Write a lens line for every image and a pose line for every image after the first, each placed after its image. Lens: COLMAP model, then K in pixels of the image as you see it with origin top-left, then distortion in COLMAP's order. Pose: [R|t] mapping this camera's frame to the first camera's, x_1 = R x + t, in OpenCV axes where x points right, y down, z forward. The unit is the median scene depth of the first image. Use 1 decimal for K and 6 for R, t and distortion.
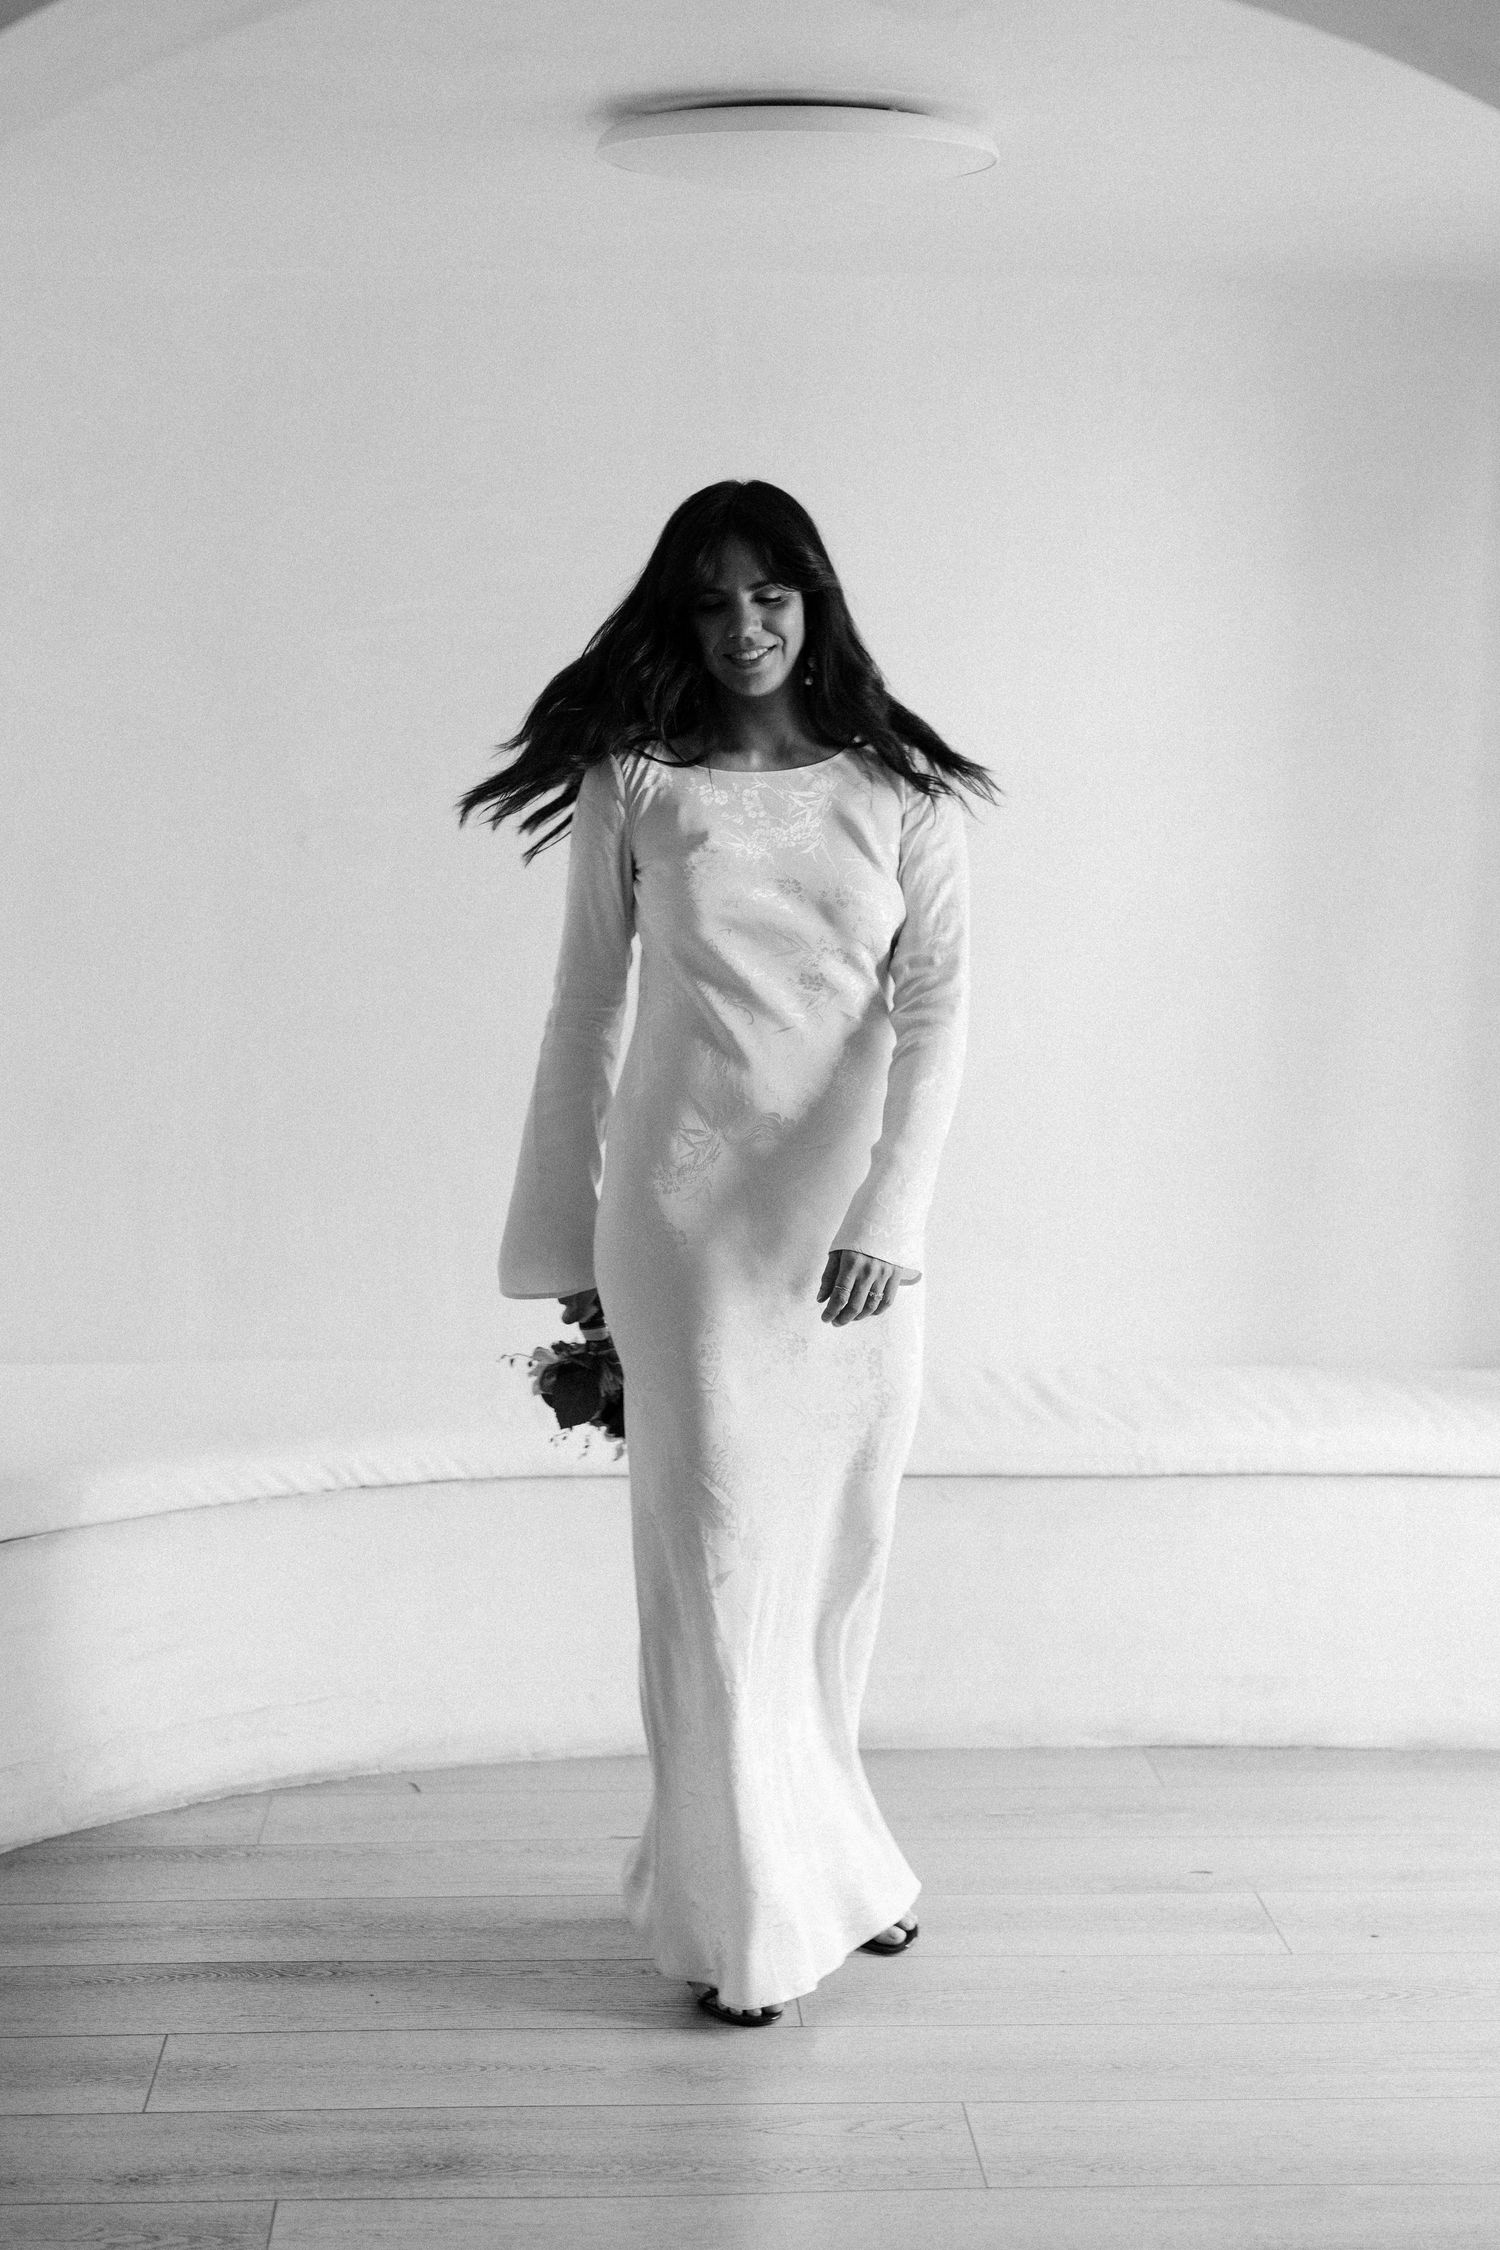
lens RADIAL K [[3488.5, 0, 738.6], [0, 3488.5, 998.9], [0, 0, 1]] dist [0.011650, -0.107618]
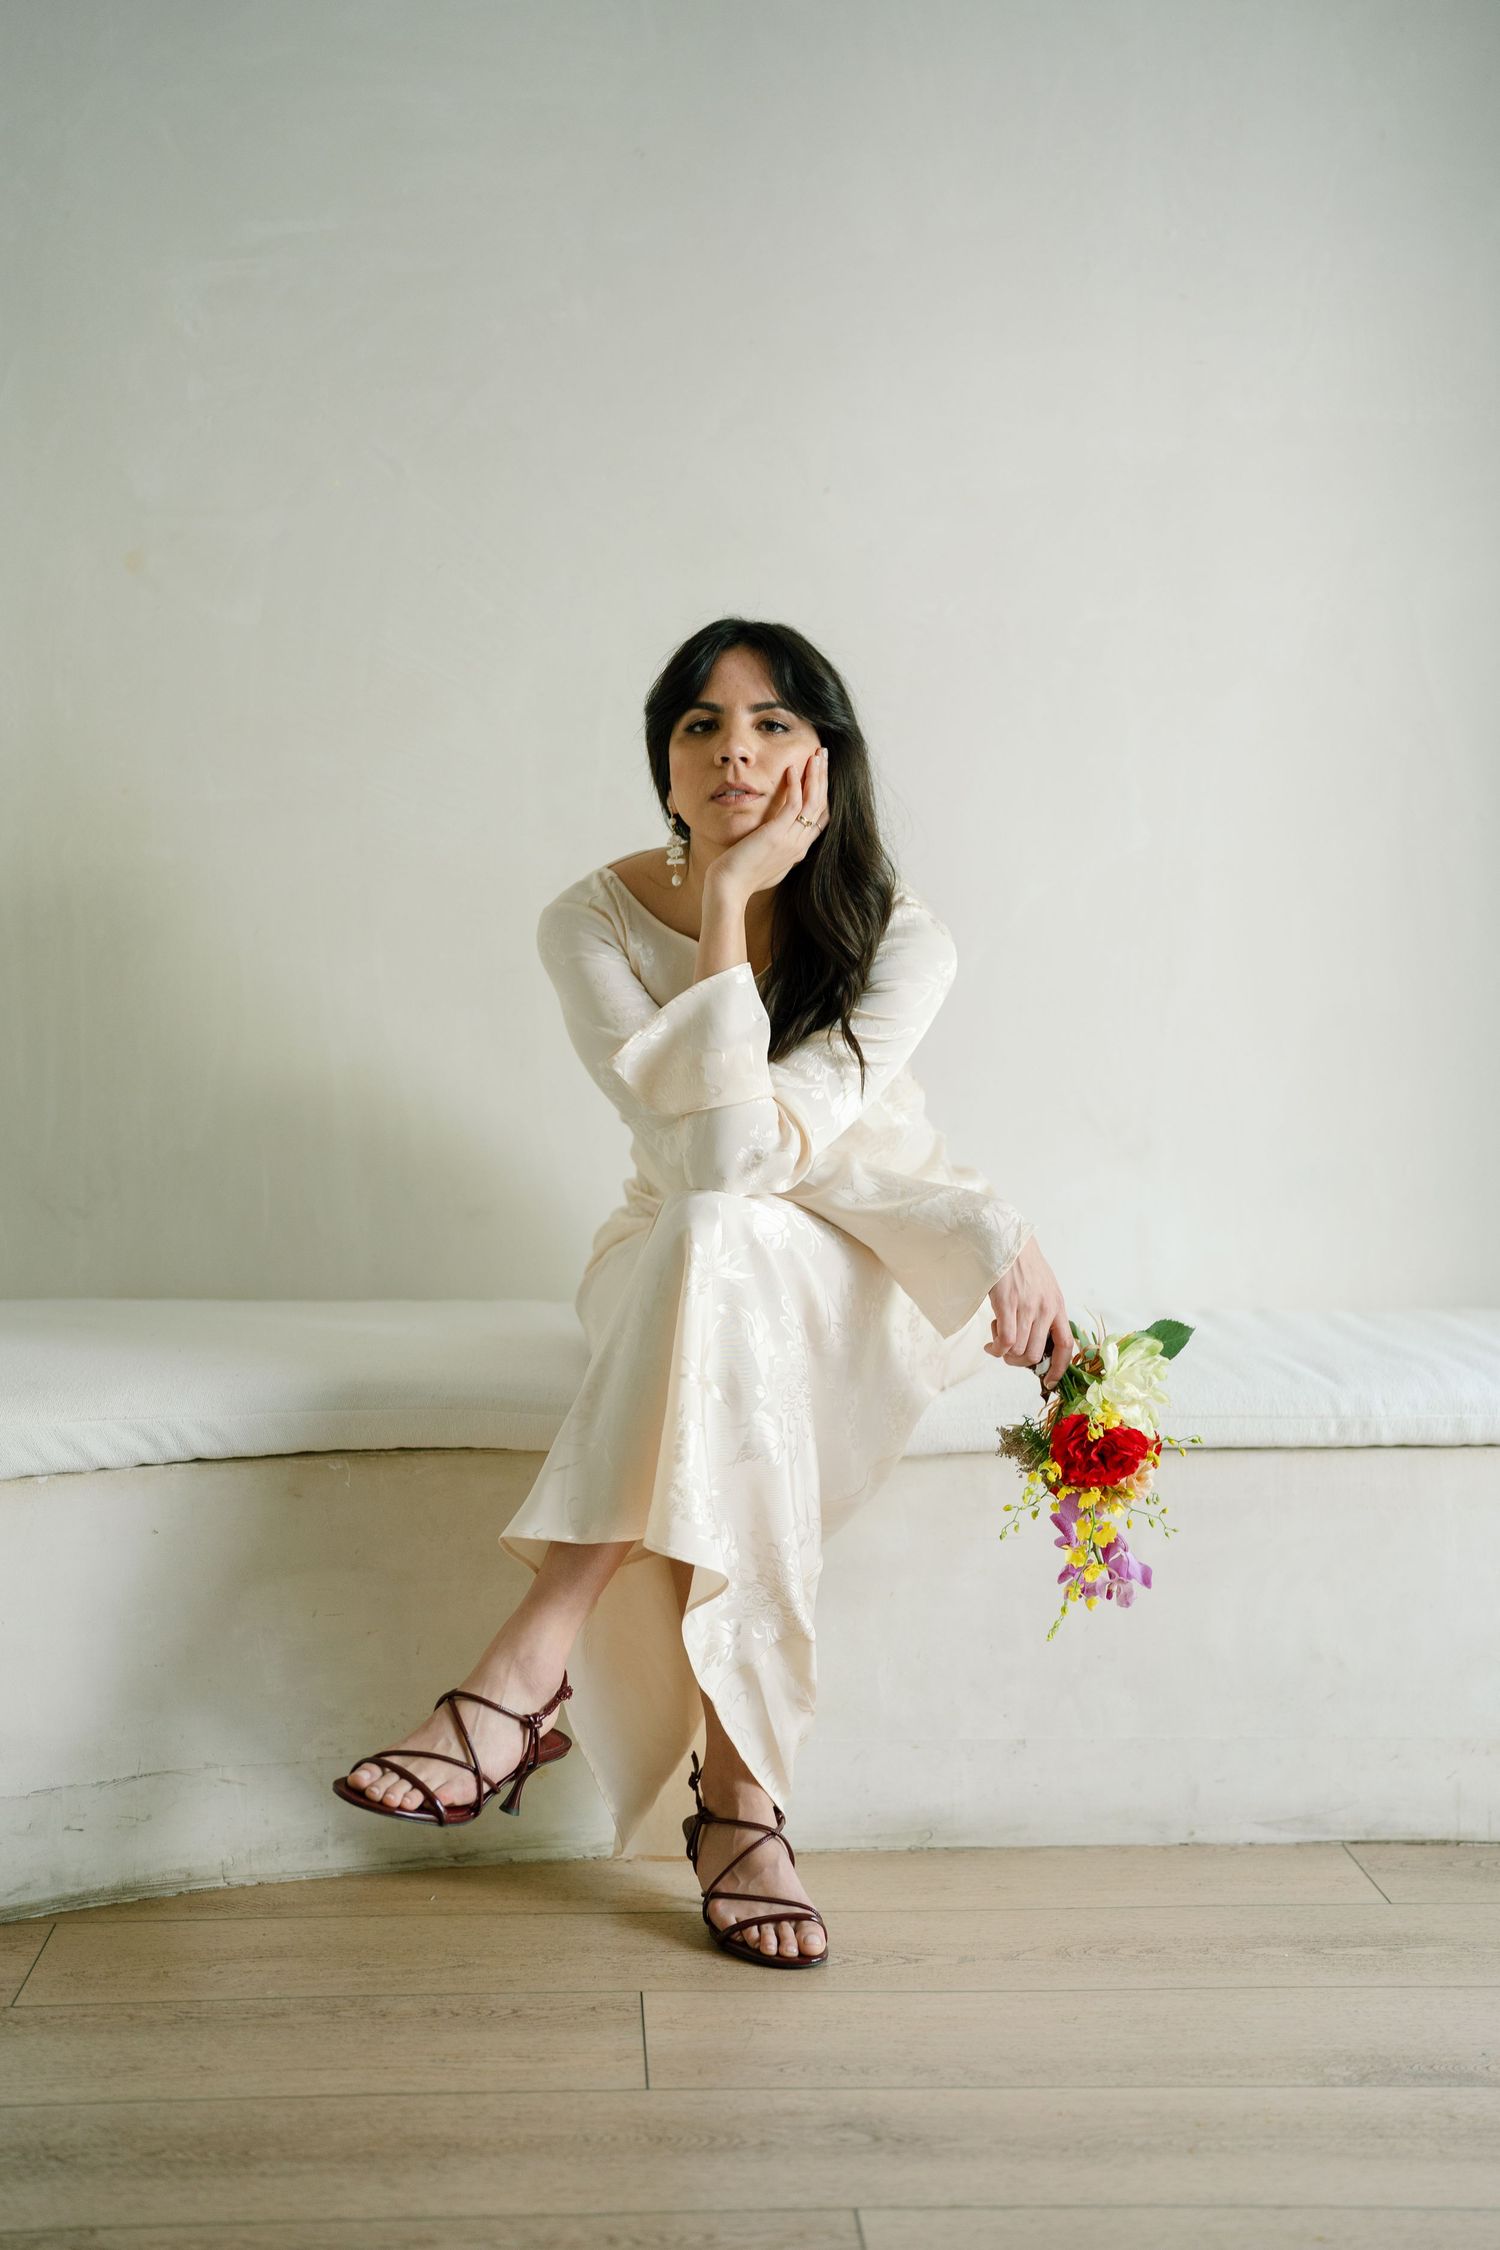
lens RADIAL K [[3207.3, 0, 750.0], [0, 3207.3, 1125.0], [0, 0, 1]] dist [-0.130614, 1.002197]
pose [[0.999962, -0.000795, 0.008702, -0.007263], [0.000820, 0.999995, -0.002914, 0.082352], [-0.008700, 0.002922, 0.999958, 0.409511]]
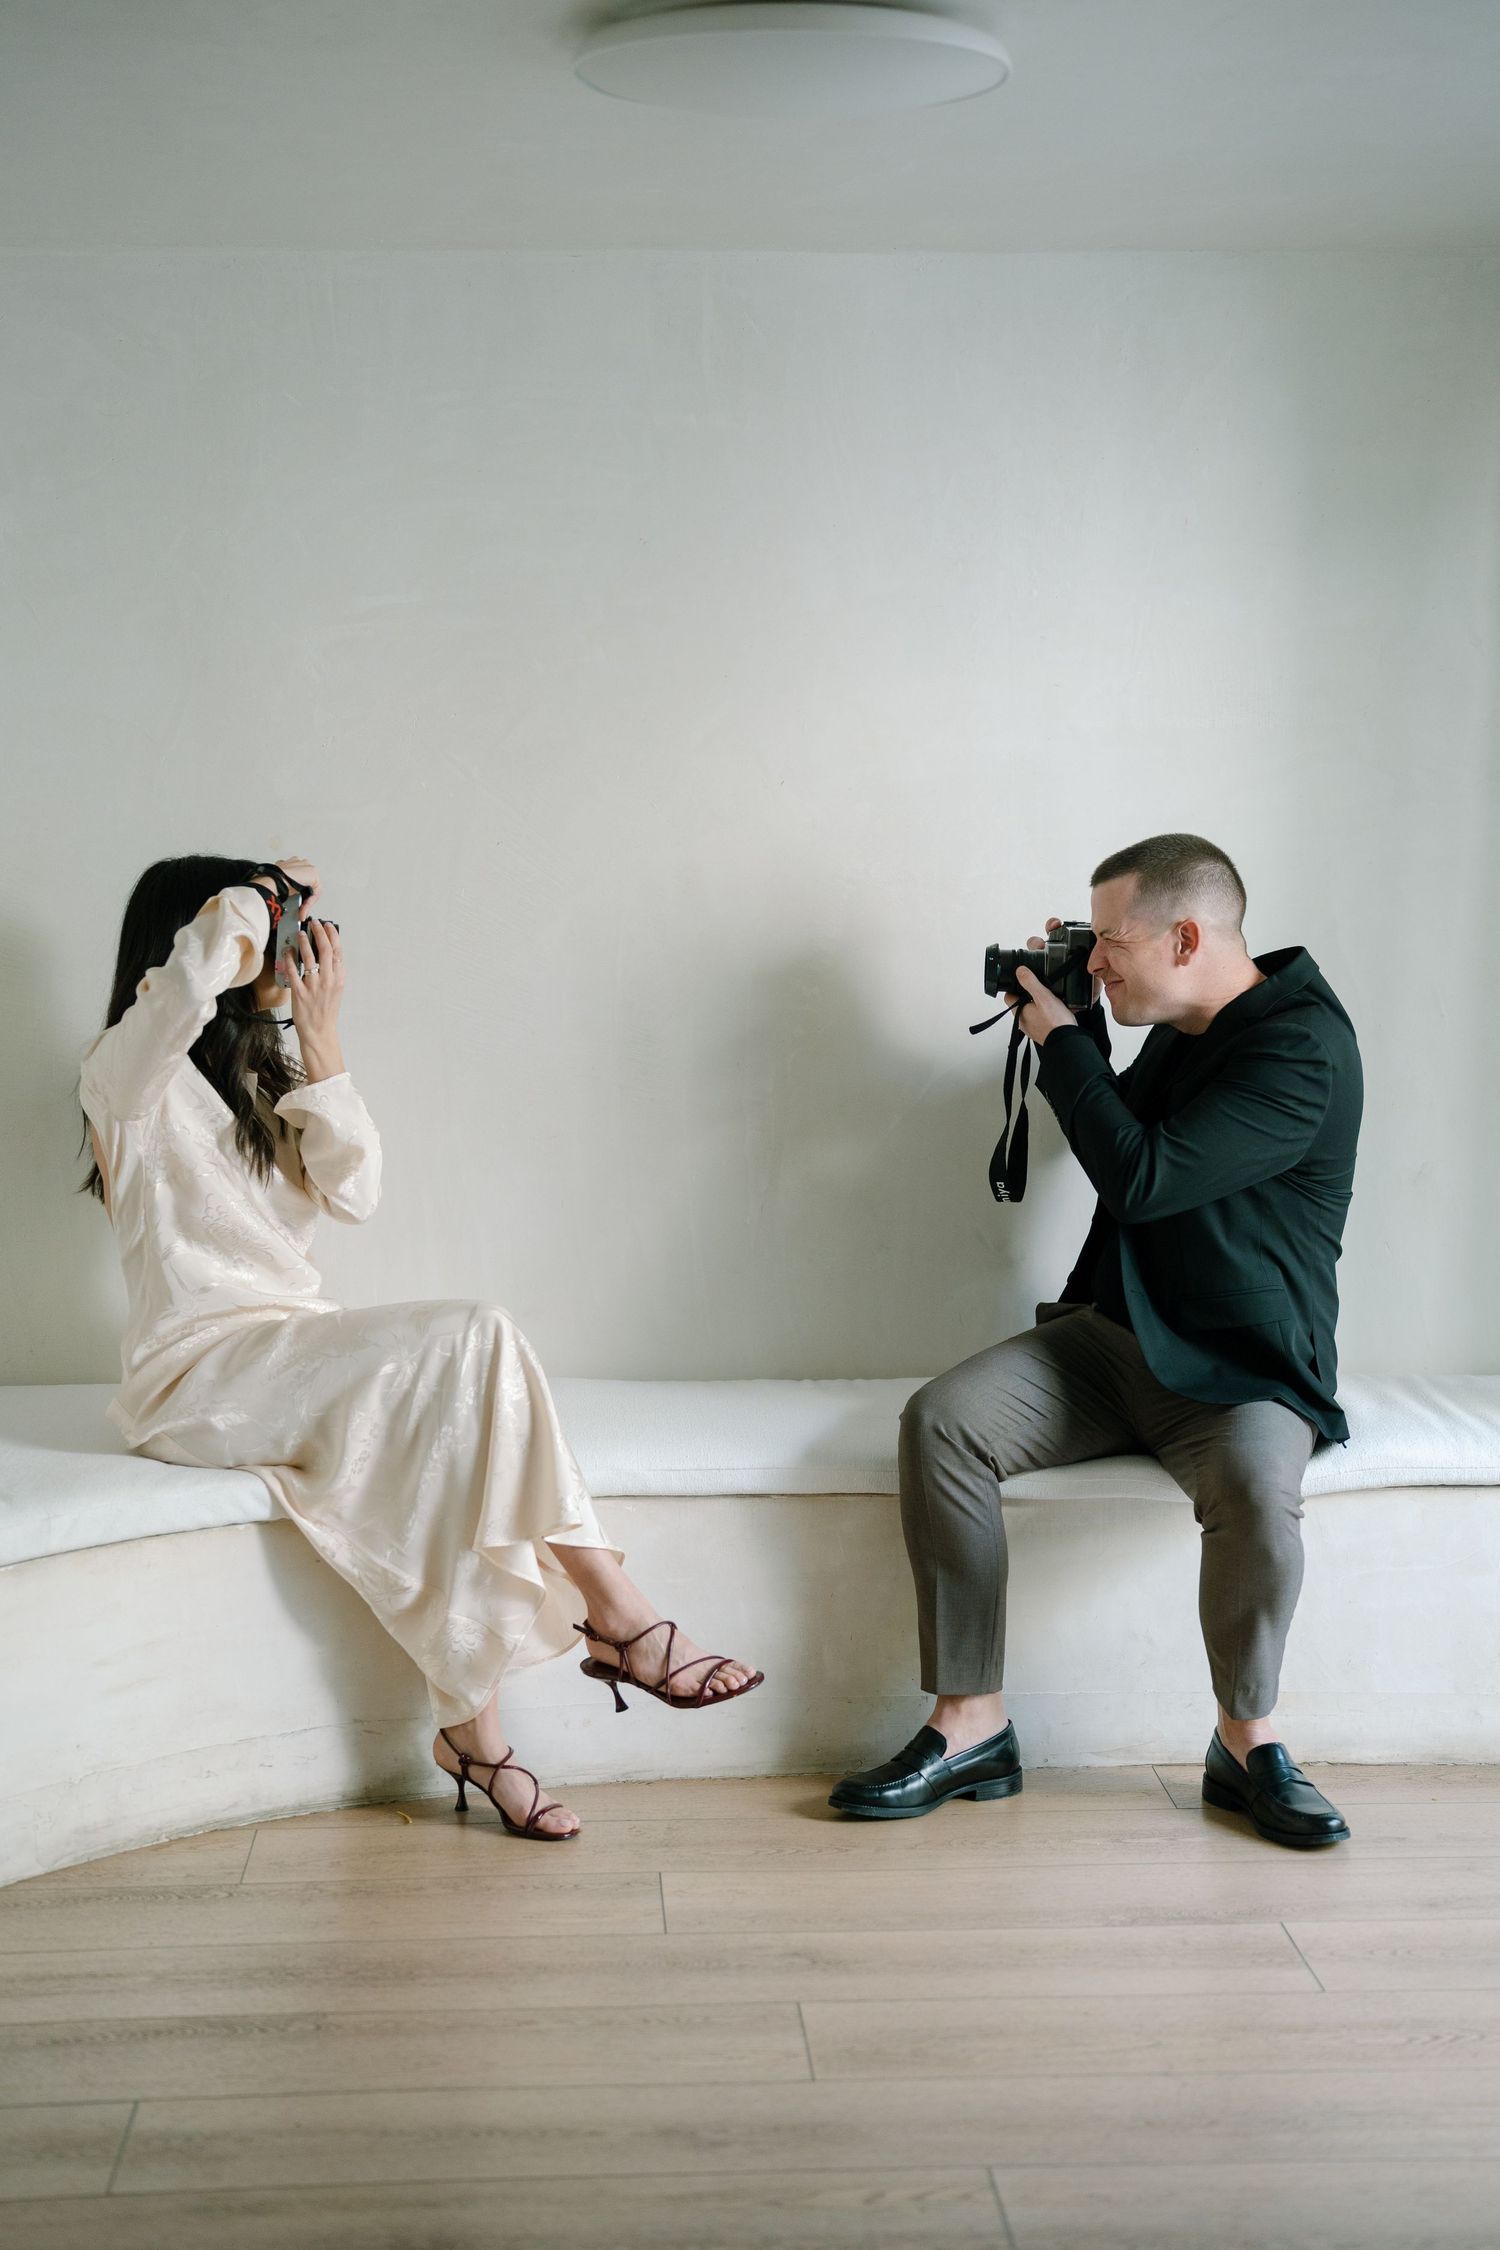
lens RADIAL K [[3240.2, 0, 750.0], [0, 3240.2, 1125.0], [0, 0, 1]] dist [-0.075465, 0.526032]
pose [[0.999893, -0.010030, 0.010653, -0.004928], [0.009725, 0.999551, 0.028331, 0.009679], [-0.010932, -0.028224, 0.999542, 0.114820]]
